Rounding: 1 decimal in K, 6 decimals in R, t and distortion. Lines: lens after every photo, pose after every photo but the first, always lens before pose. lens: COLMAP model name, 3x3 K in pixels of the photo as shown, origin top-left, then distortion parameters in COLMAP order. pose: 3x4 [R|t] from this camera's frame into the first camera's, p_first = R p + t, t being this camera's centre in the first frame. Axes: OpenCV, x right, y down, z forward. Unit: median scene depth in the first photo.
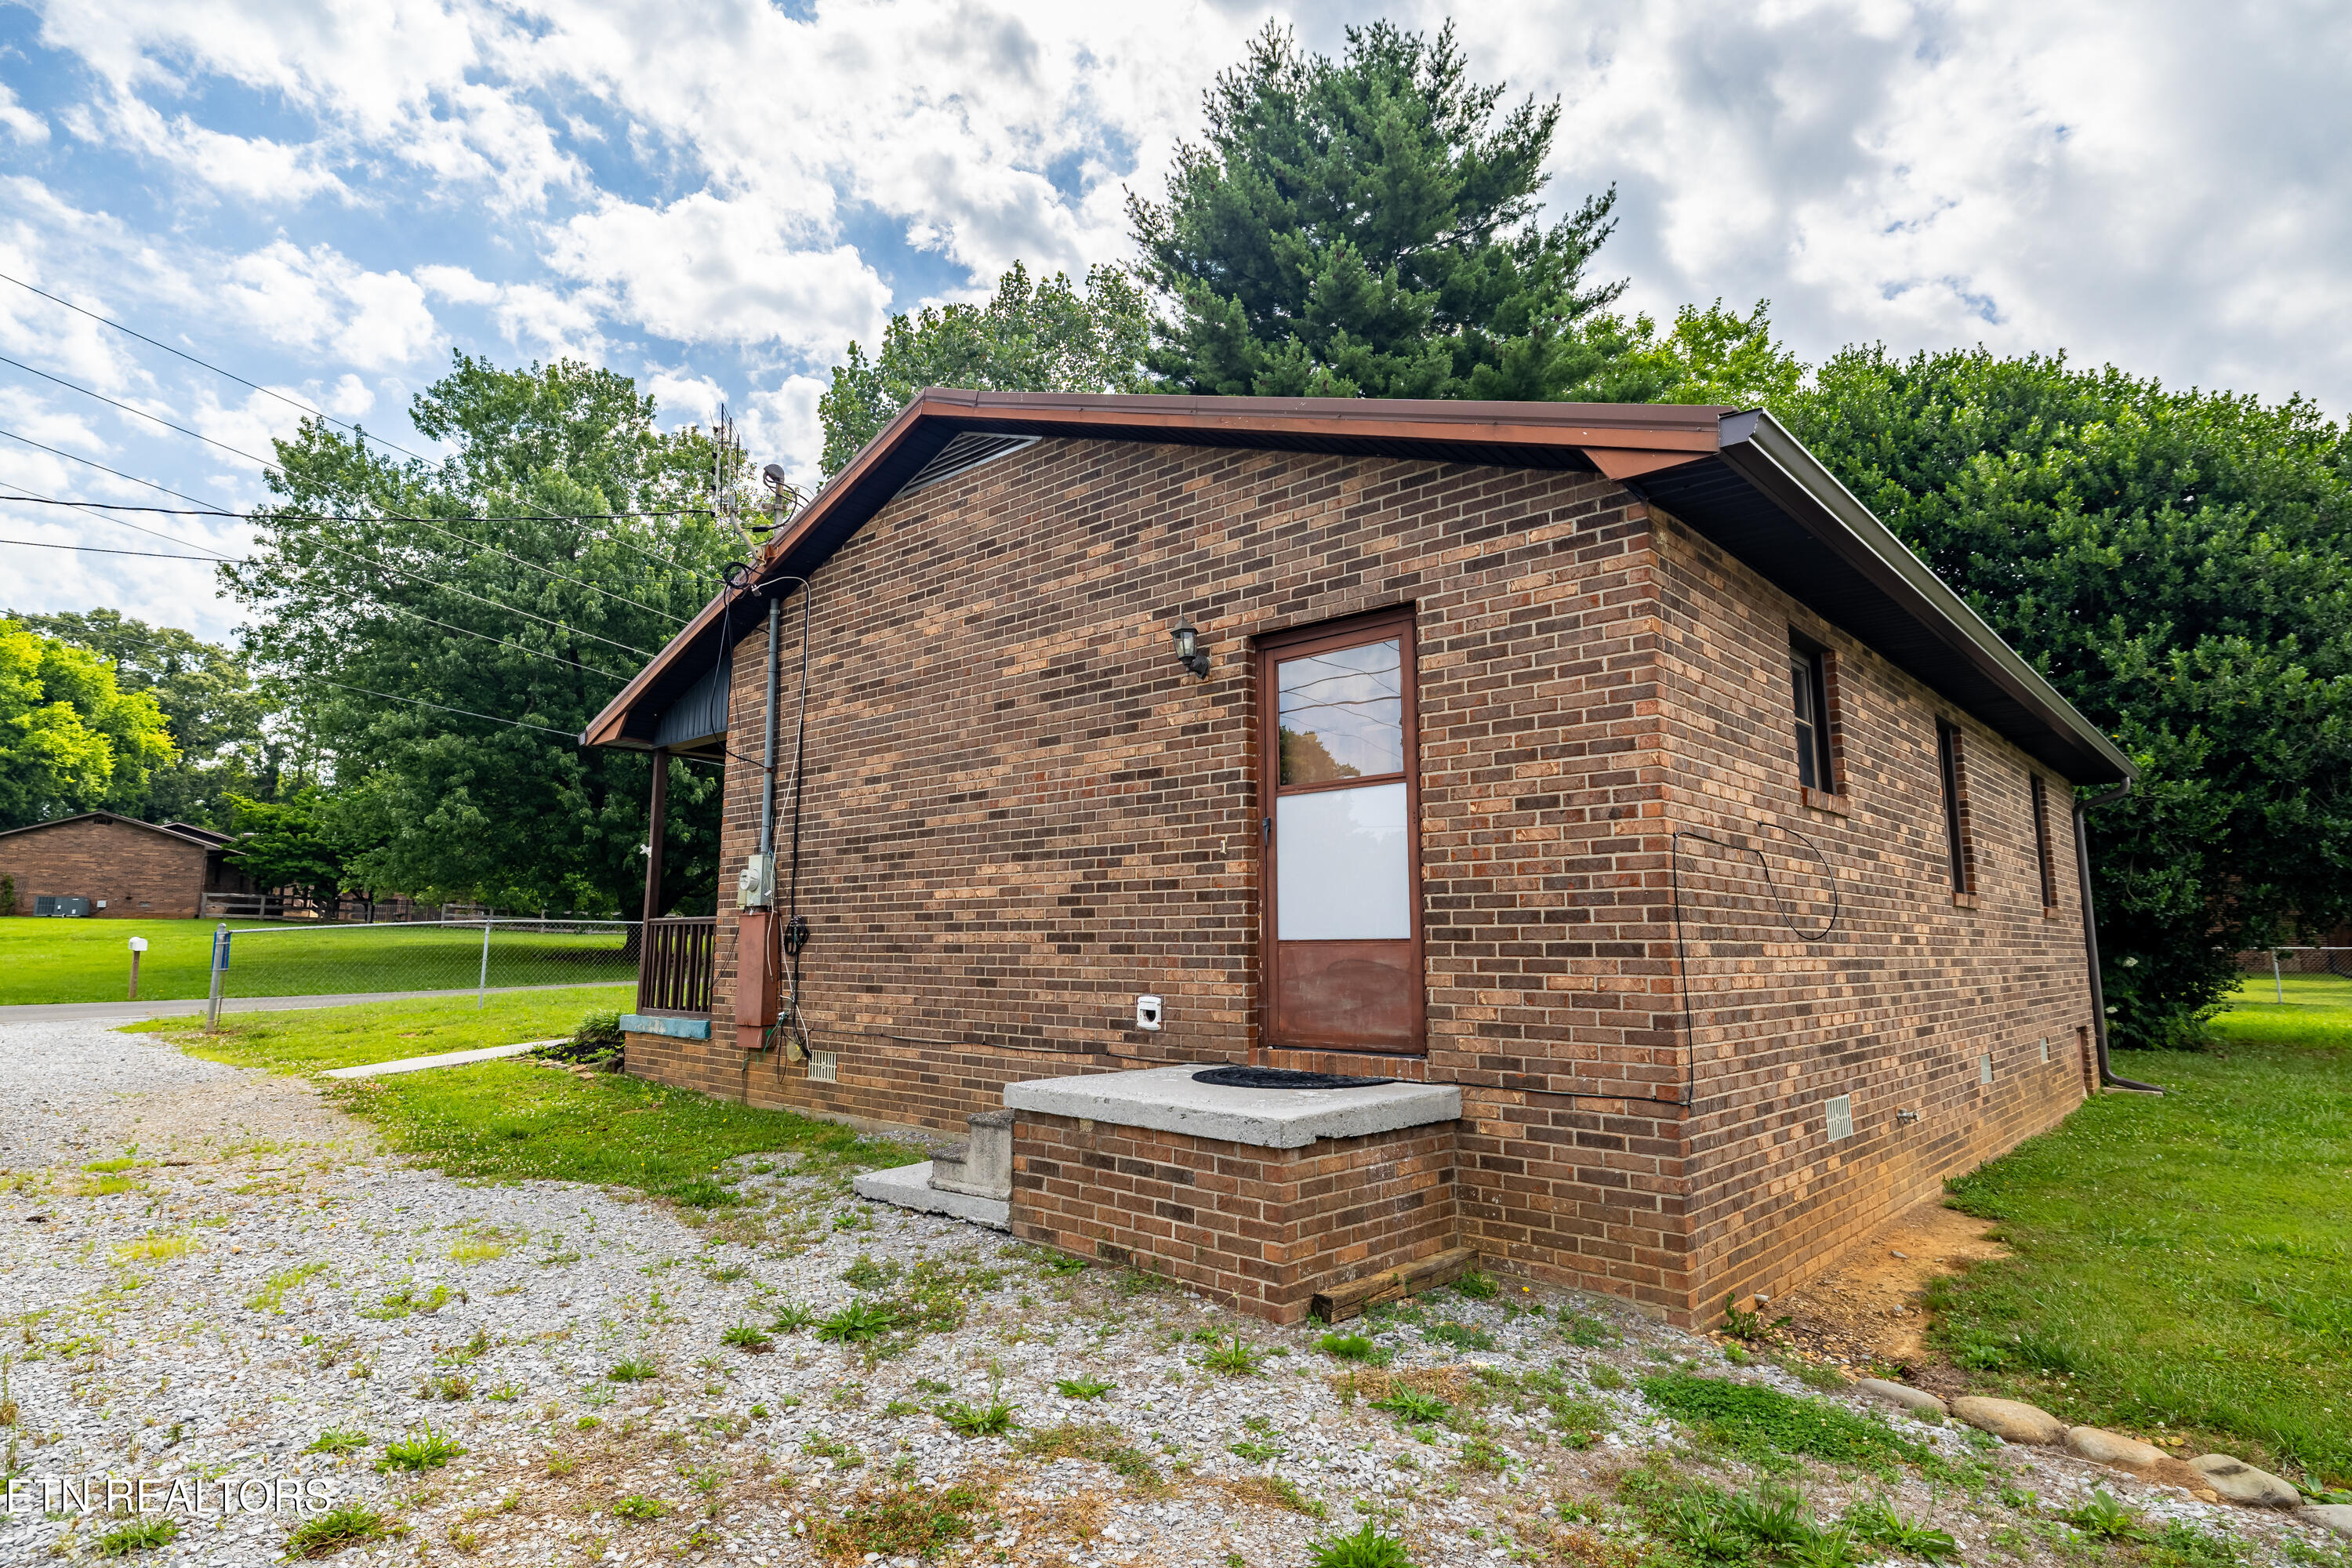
lens RADIAL K [[1183.6, 0, 1176.0], [0, 1183.6, 784.0], [0, 0, 1]] dist [-0.015583, -0.000342]
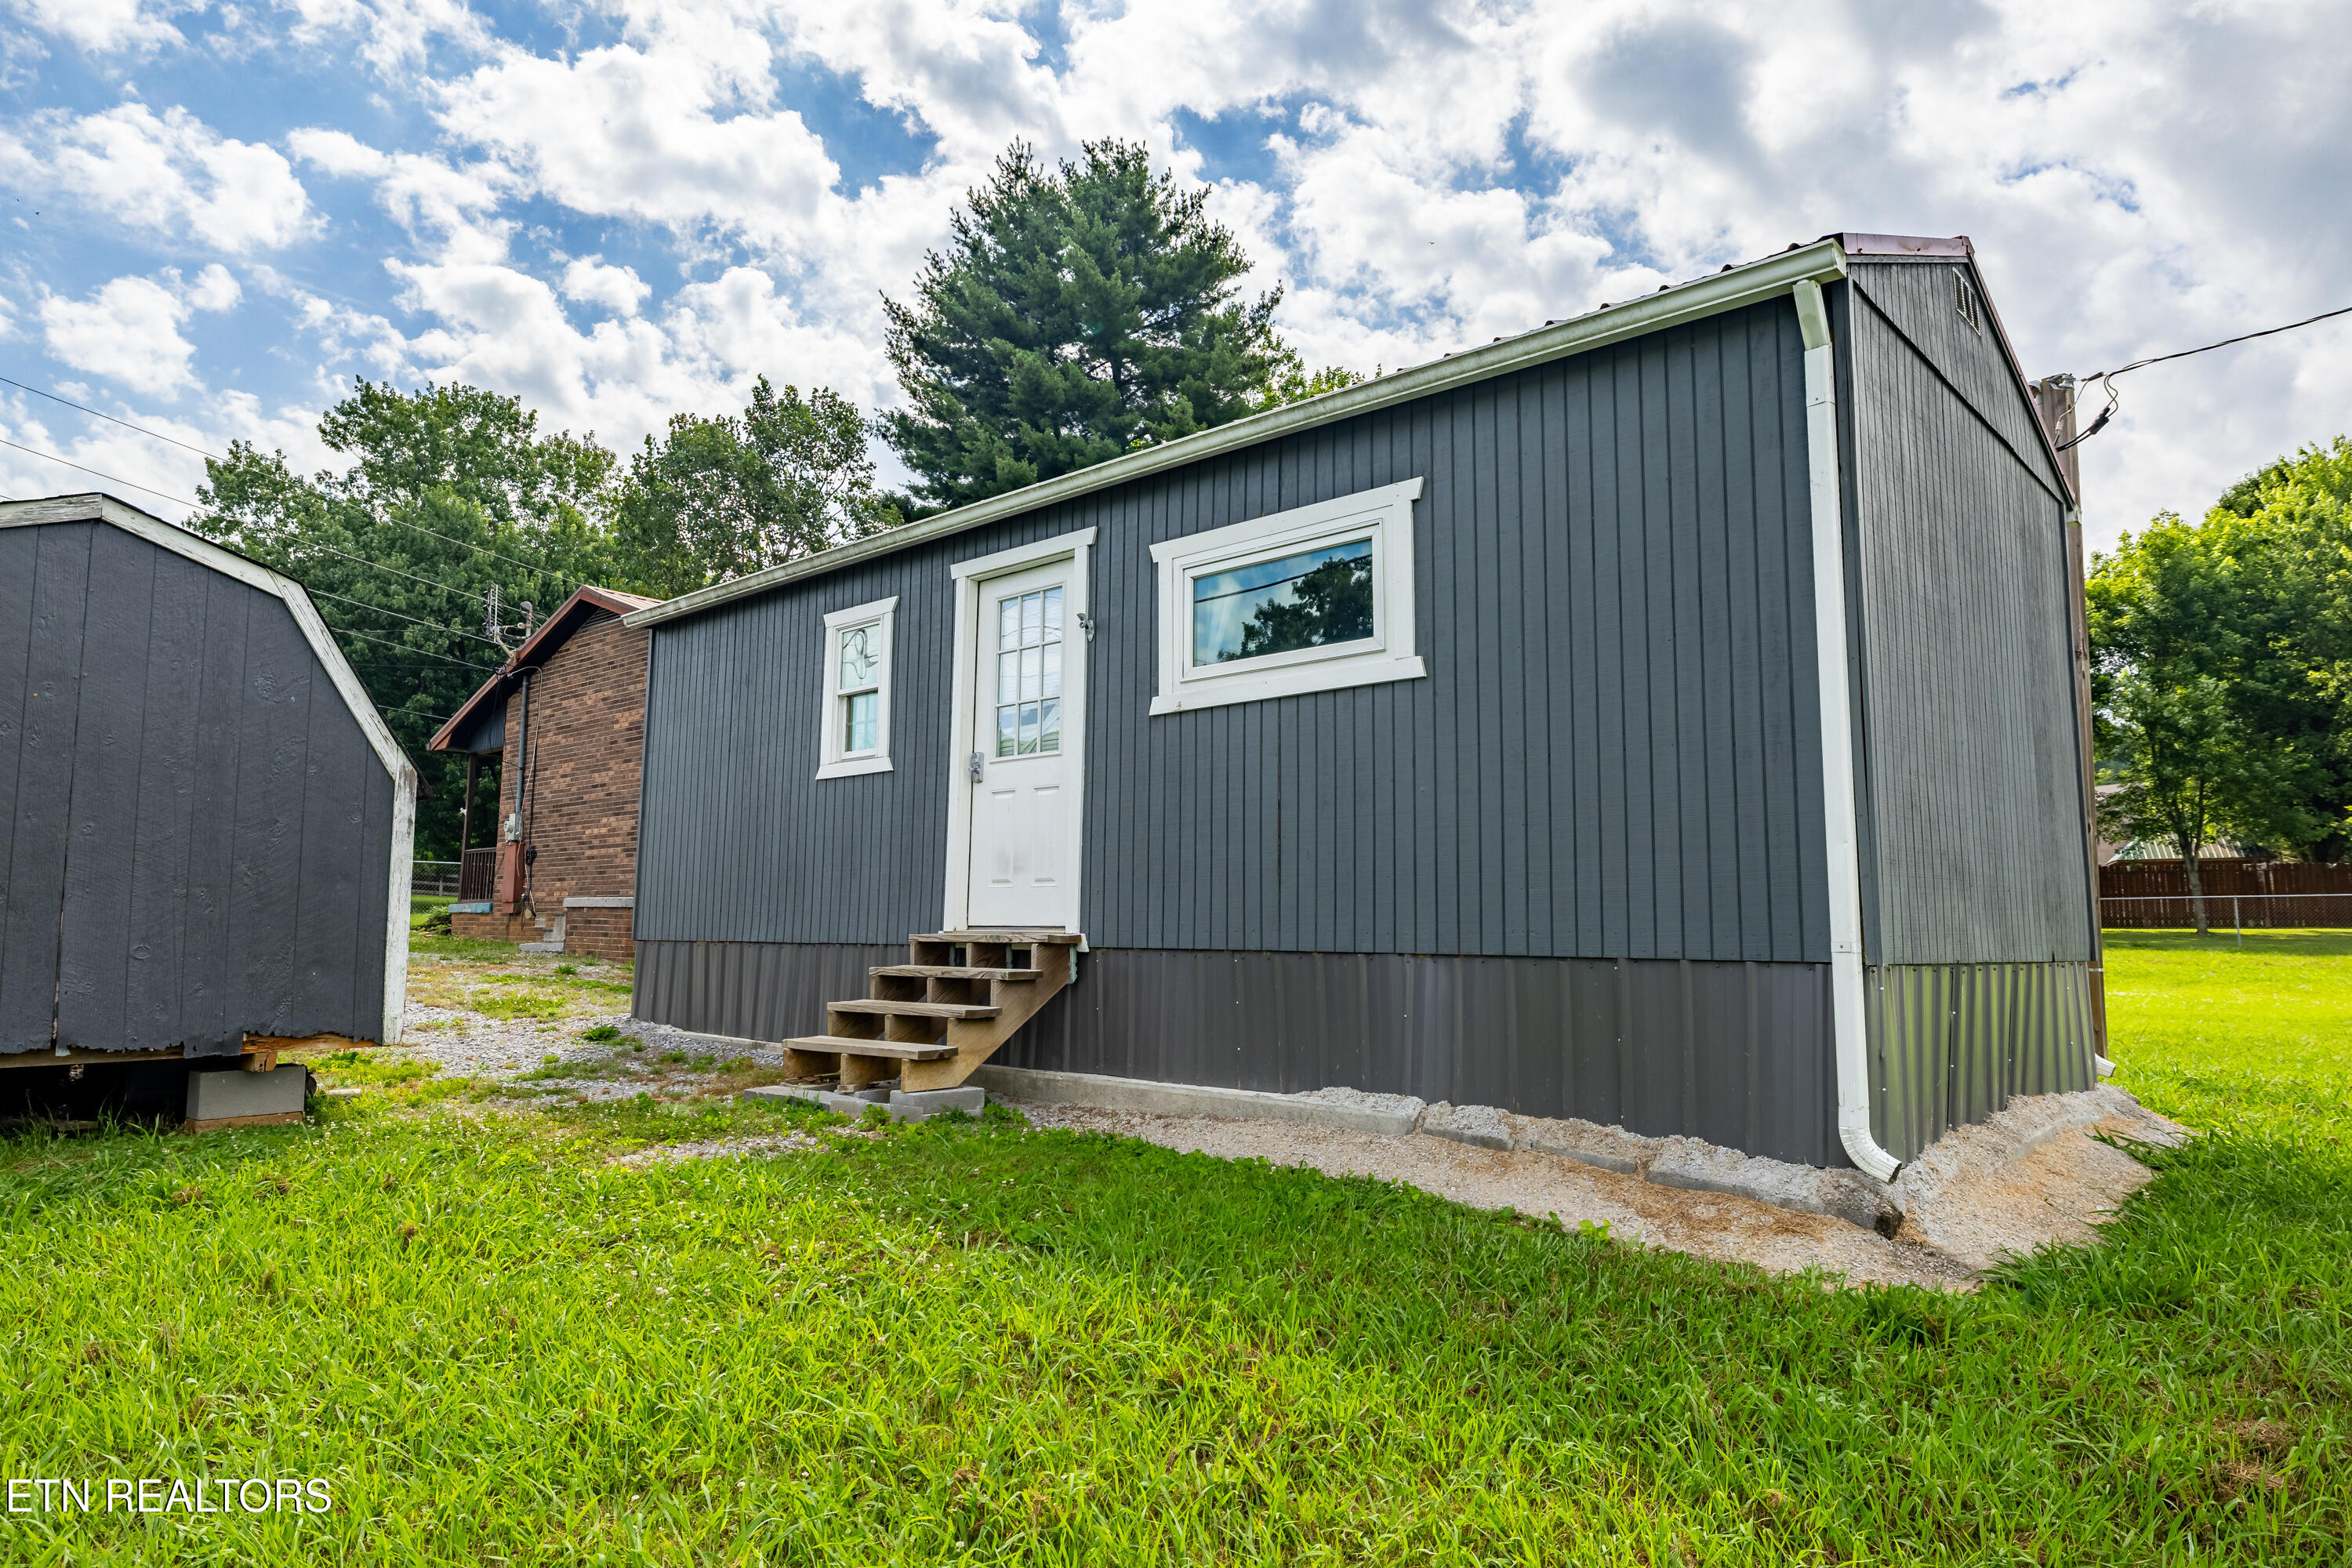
lens RADIAL K [[1500.5, 0, 1176.0], [0, 1500.5, 784.0], [0, 0, 1]] dist [-0.004166, -0.000064]
pose [[0.999224, 0.009013, -0.038332, 0.769072], [-0.008065, 0.999659, 0.024819, -0.053687], [0.038543, -0.024490, 0.998957, -1.310891]]
